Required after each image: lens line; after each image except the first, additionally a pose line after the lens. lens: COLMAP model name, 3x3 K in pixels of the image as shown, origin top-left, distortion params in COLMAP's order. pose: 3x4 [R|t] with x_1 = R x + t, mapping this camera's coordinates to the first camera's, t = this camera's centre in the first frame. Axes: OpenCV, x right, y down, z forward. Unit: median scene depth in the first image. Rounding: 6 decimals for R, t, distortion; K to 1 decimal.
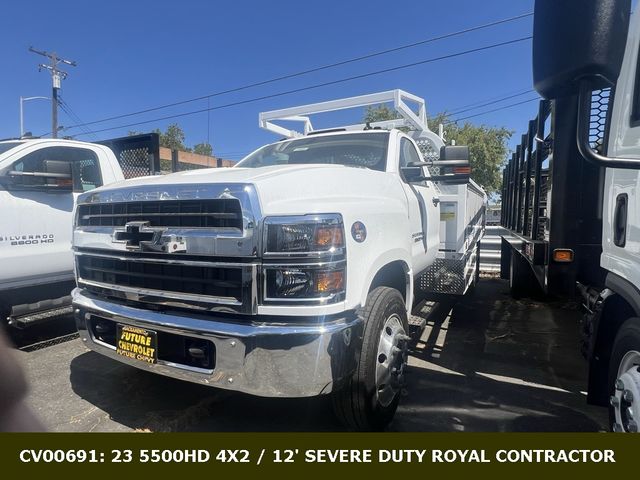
lens RADIAL K [[353.2, 0, 319.1], [0, 353.2, 245.3], [0, 0, 1]] dist [-0.008439, 0.001293]
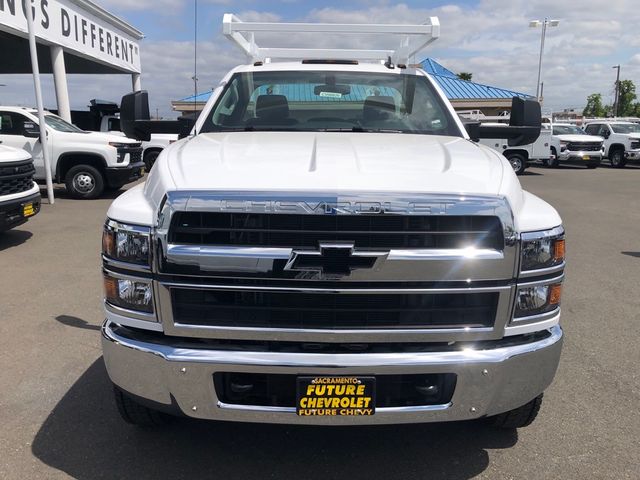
lens RADIAL K [[518.0, 0, 326.7], [0, 518.0, 238.8], [0, 0, 1]] dist [0.121618, -0.004406]
pose [[0.868275, -0.094165, 0.487064, -1.086444], [0.018565, 0.987300, 0.157781, -0.254354], [-0.495735, -0.127955, 0.858996, 0.055653]]
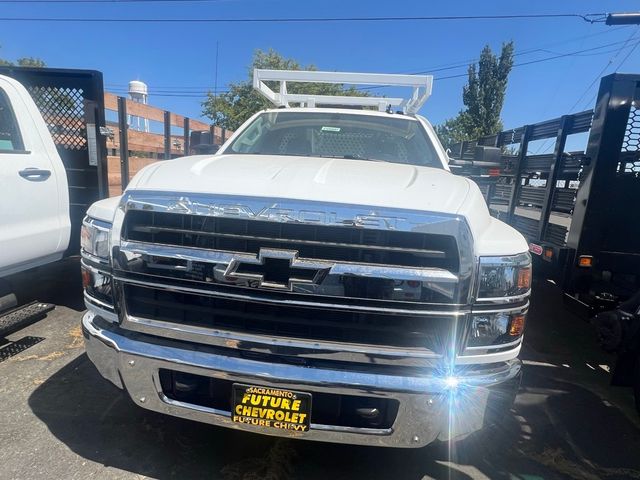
lens RADIAL K [[353.2, 0, 323.1], [0, 353.2, 241.8], [0, 0, 1]] dist [-0.008439, 0.001293]
pose [[0.932950, -0.003737, 0.359987, -0.697418], [-0.040687, 0.992445, 0.115746, -0.174101], [-0.357700, -0.122632, 0.925749, 0.300604]]
